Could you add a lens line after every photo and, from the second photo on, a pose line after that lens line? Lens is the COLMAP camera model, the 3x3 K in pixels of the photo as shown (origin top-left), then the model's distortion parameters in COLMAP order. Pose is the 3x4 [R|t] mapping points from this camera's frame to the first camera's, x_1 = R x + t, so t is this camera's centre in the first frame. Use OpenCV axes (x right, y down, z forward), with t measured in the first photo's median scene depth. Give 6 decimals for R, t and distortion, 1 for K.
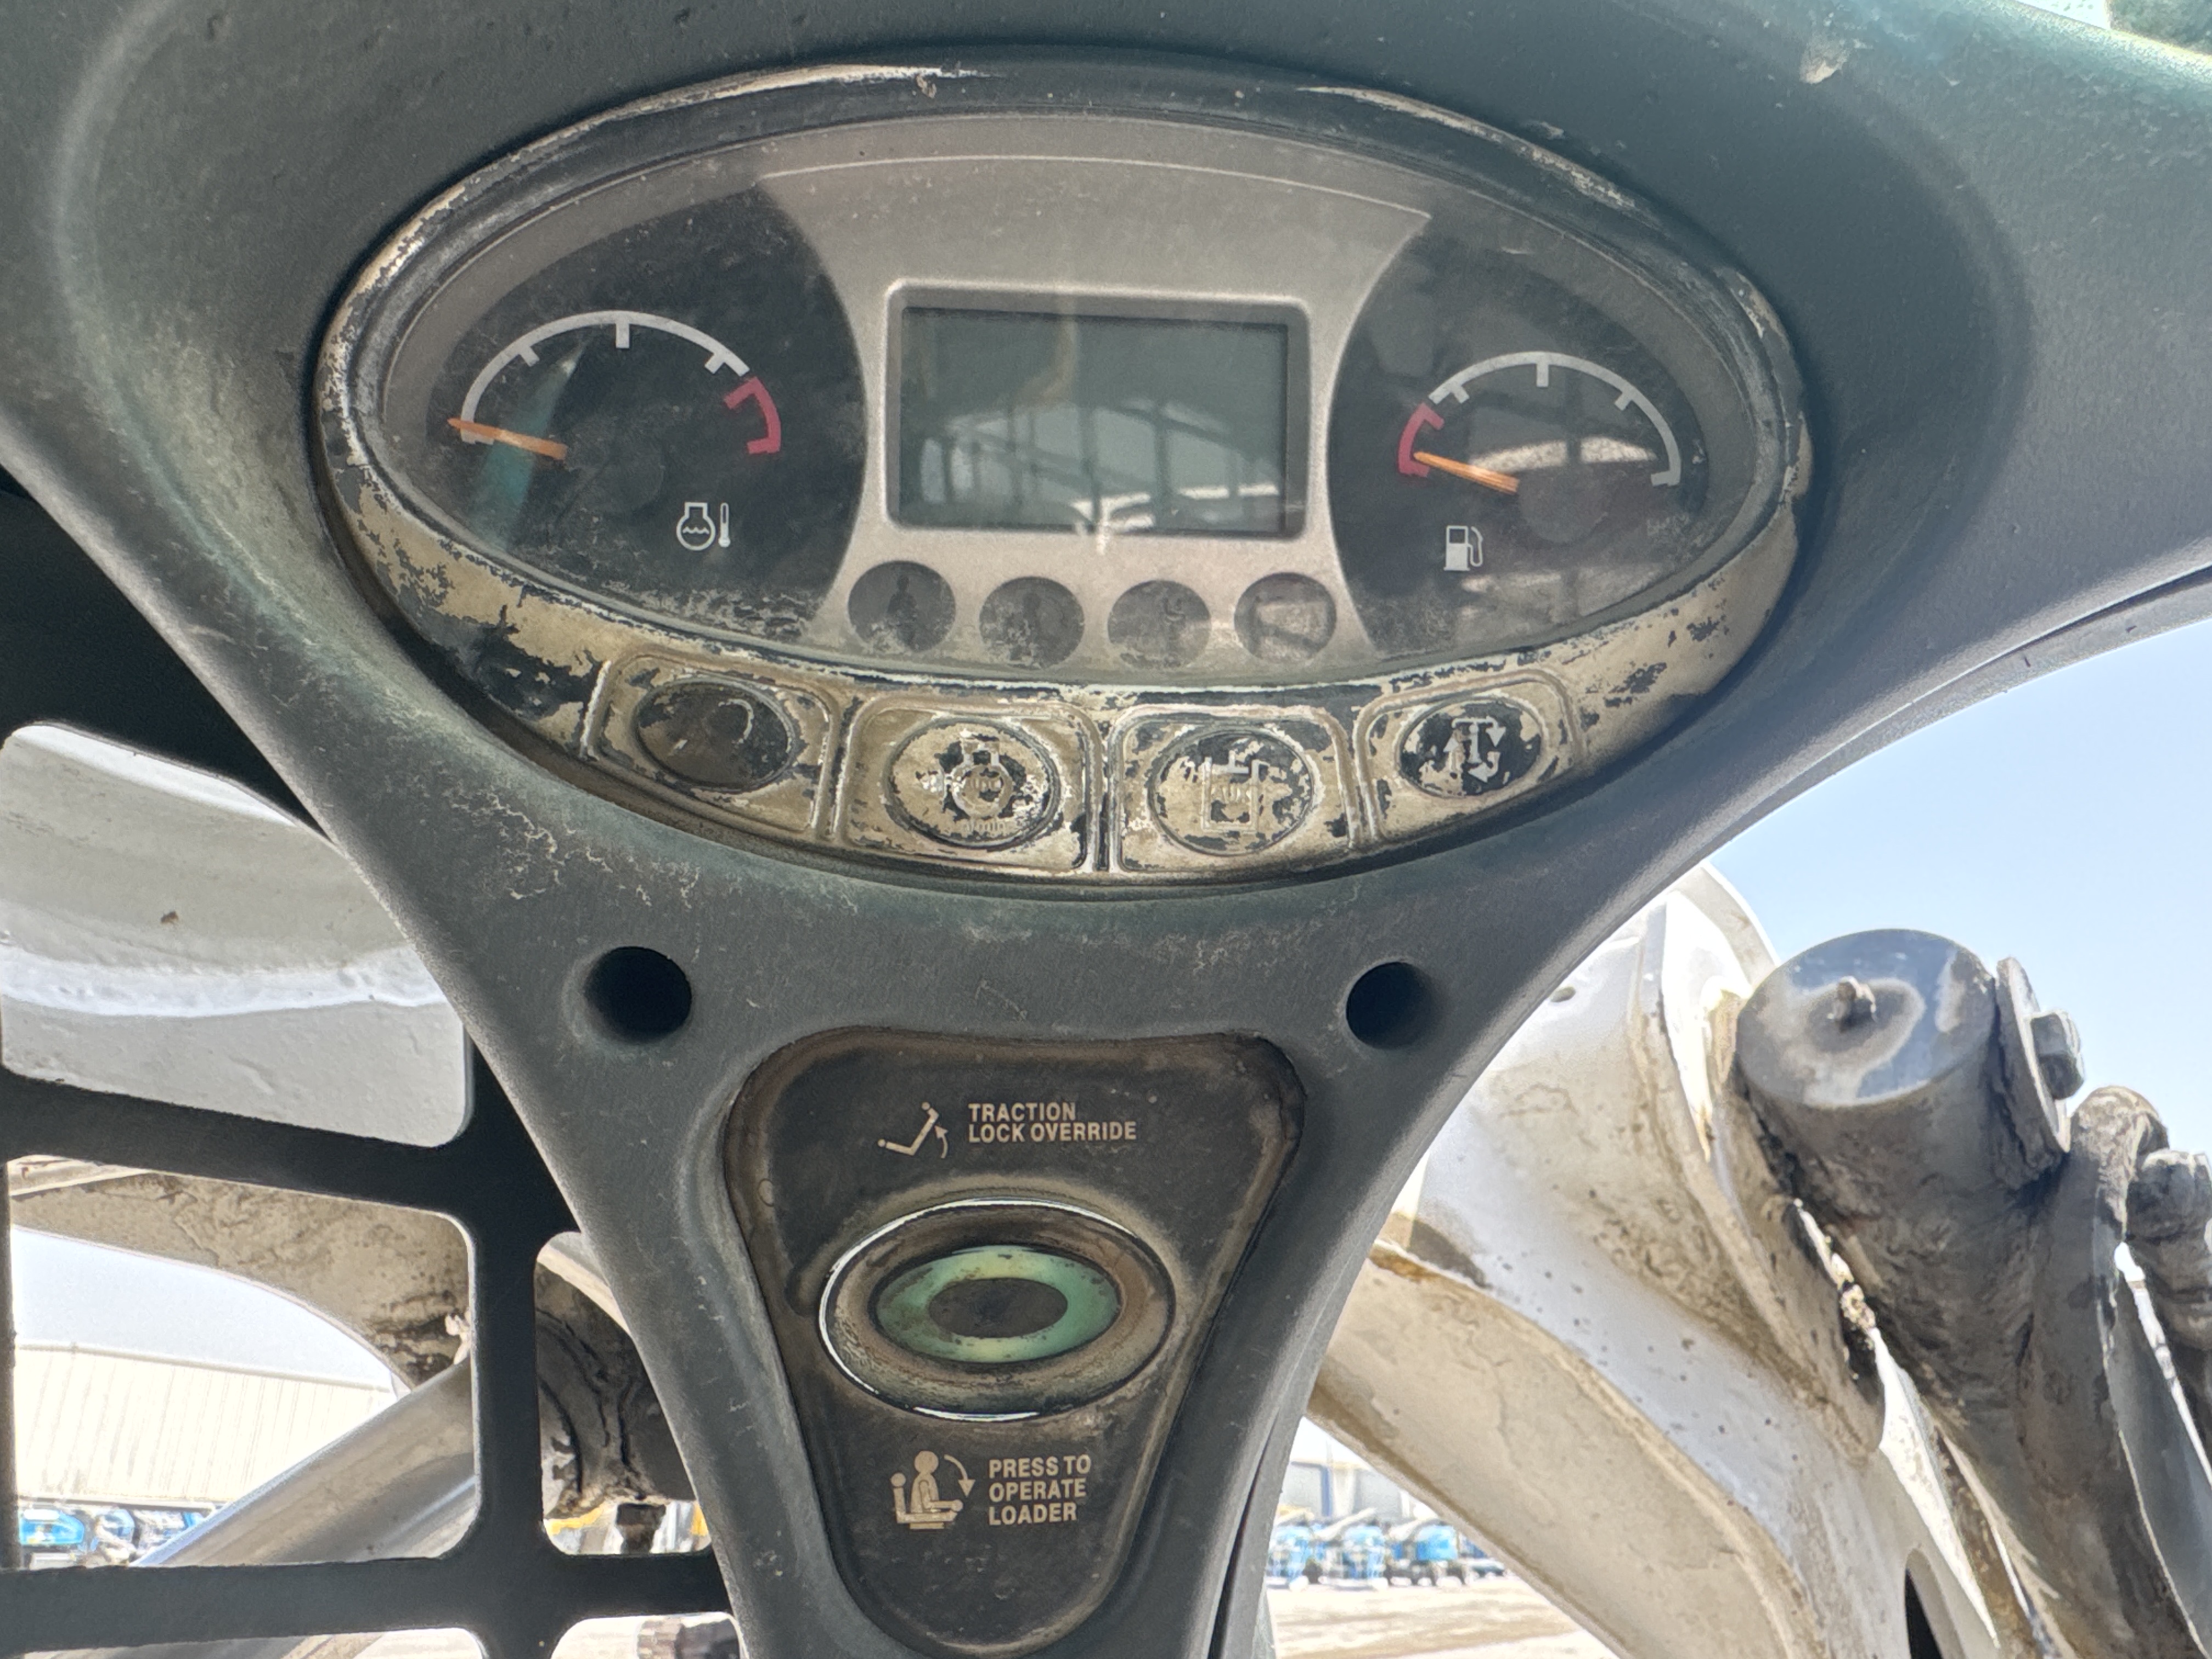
lens RADIAL K [[1588.1, 0, 1113.0], [0, 1588.1, 818.6], [0, 0, 1]] dist [0.002077, -0.019268]
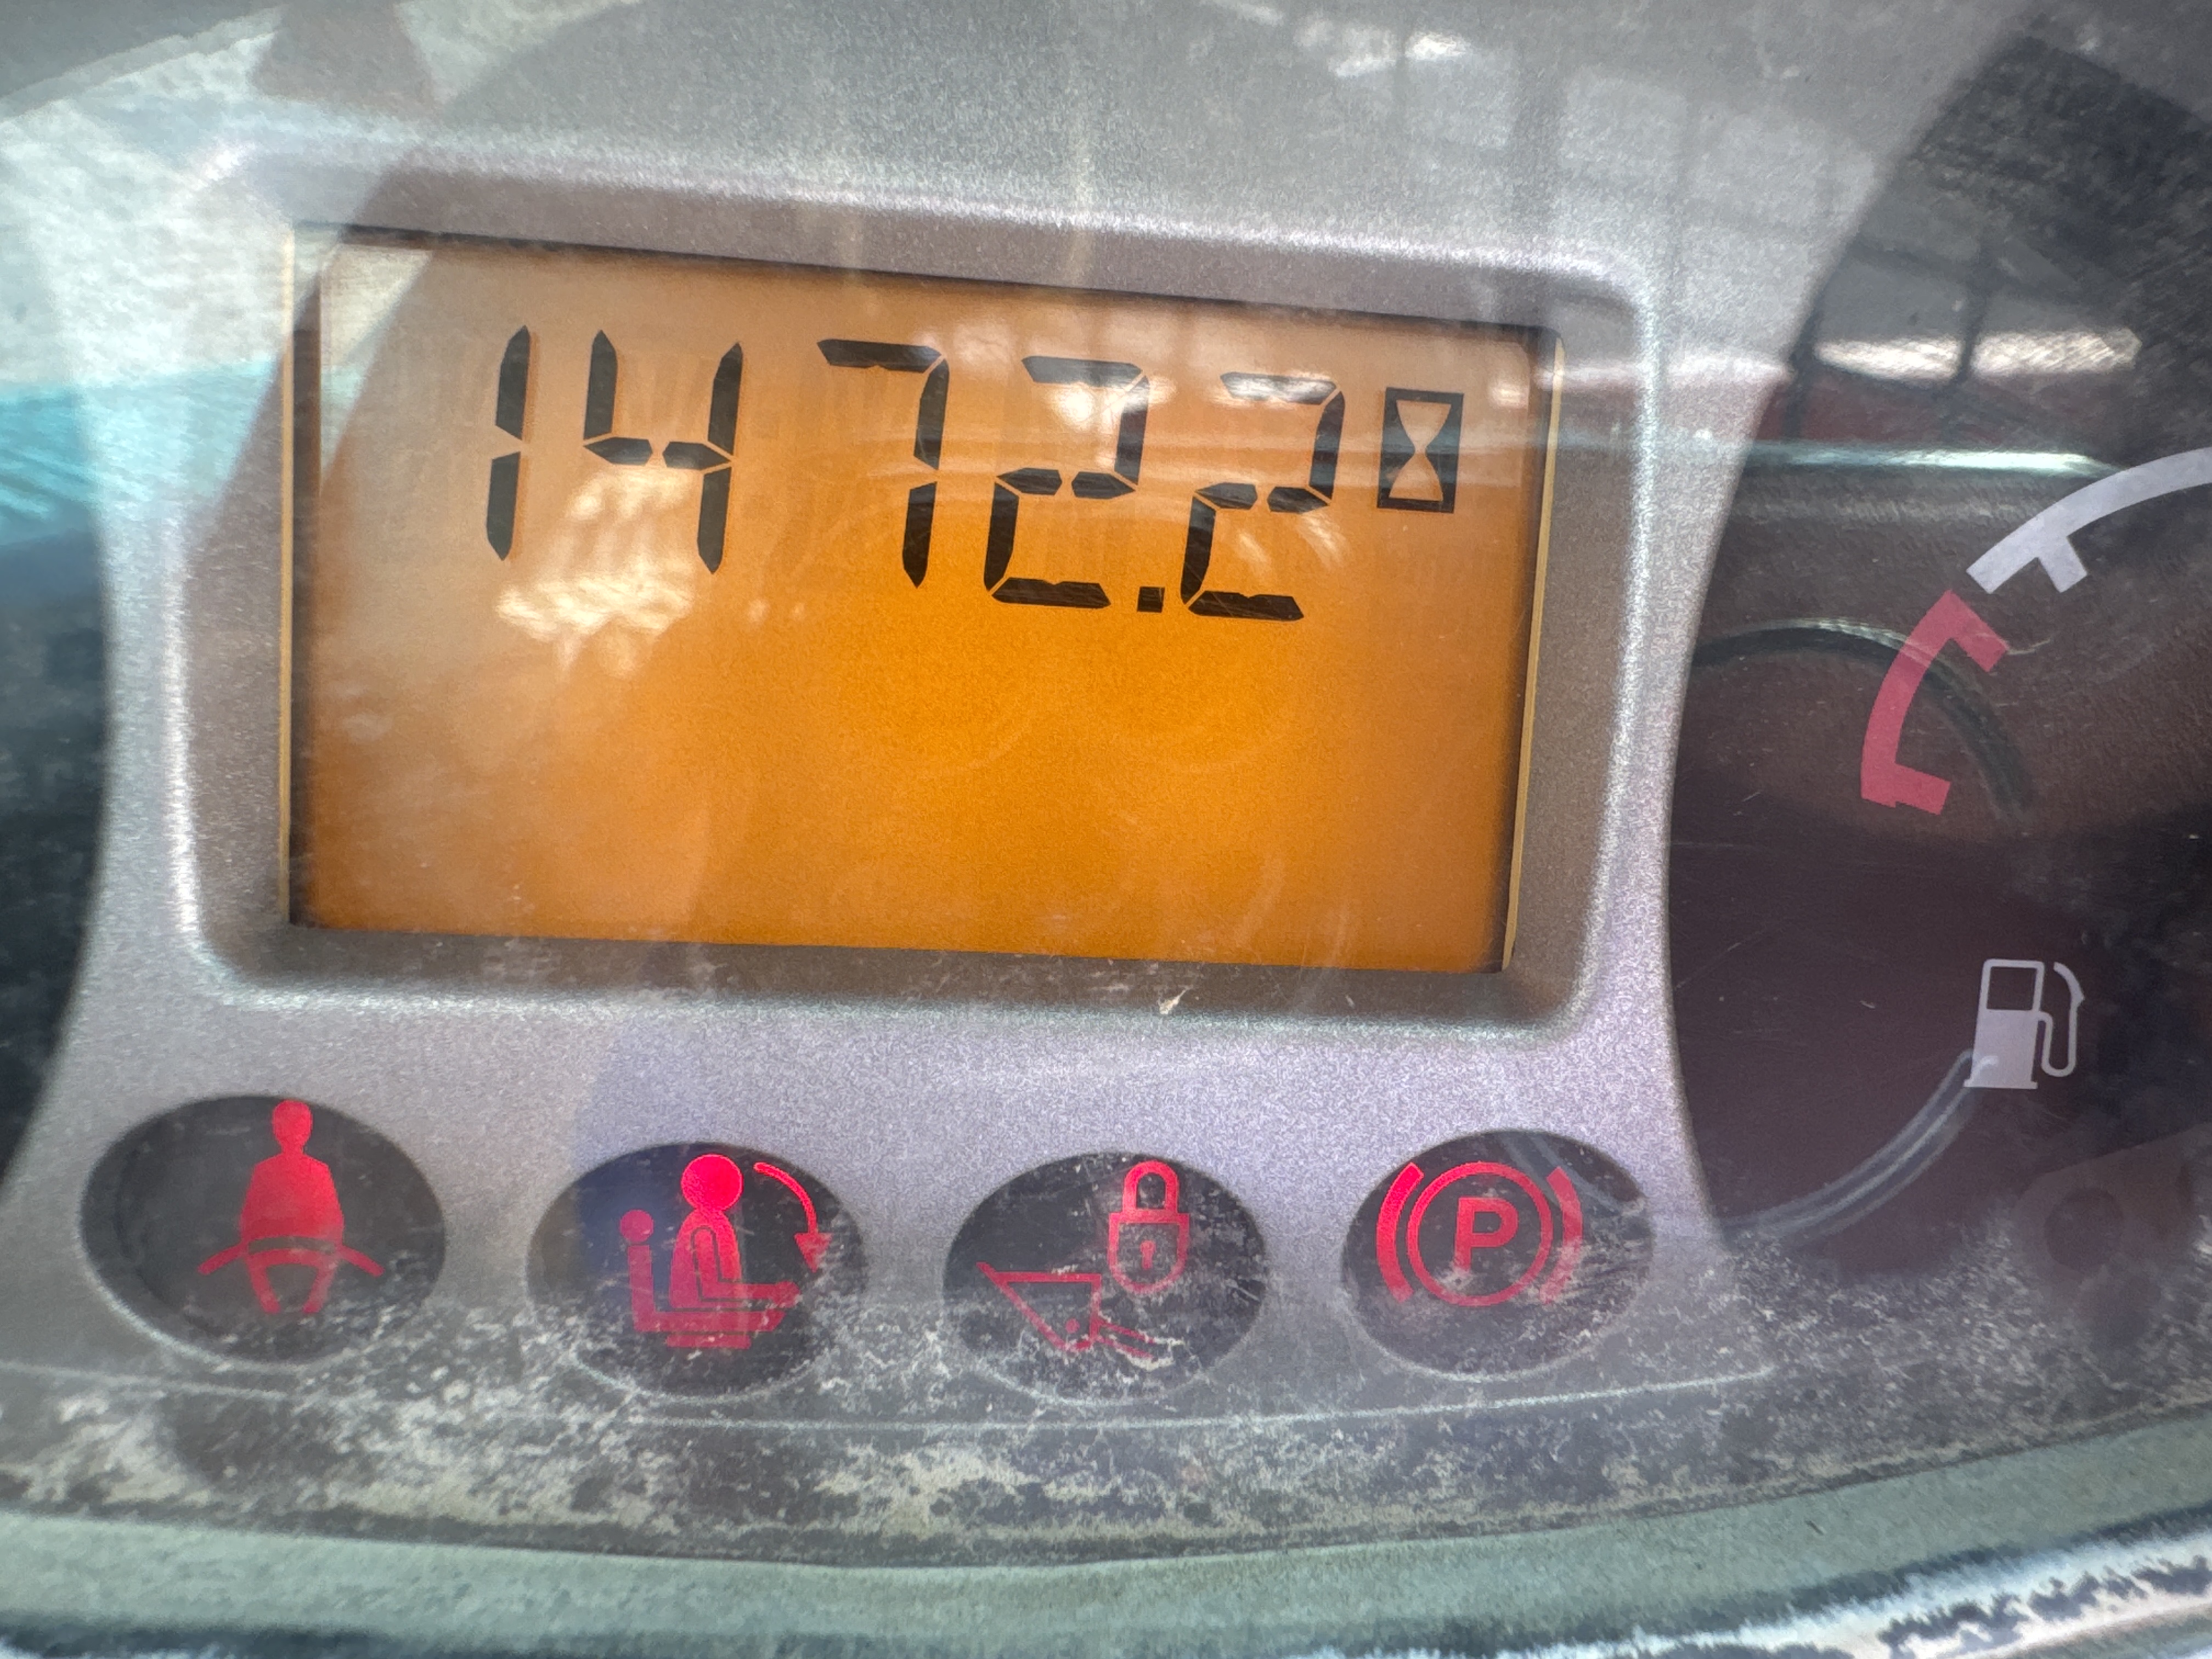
lens RADIAL K [[1588.1, 0, 1116.0], [0, 1588.1, 825.7], [0, 0, 1]] dist [0.002077, -0.019268]
pose [[0.999030, 0.044020, 0.000588, 0.020321], [-0.043928, 0.995867, 0.079495, -0.180177], [0.002914, -0.079444, 0.996835, 0.521594]]
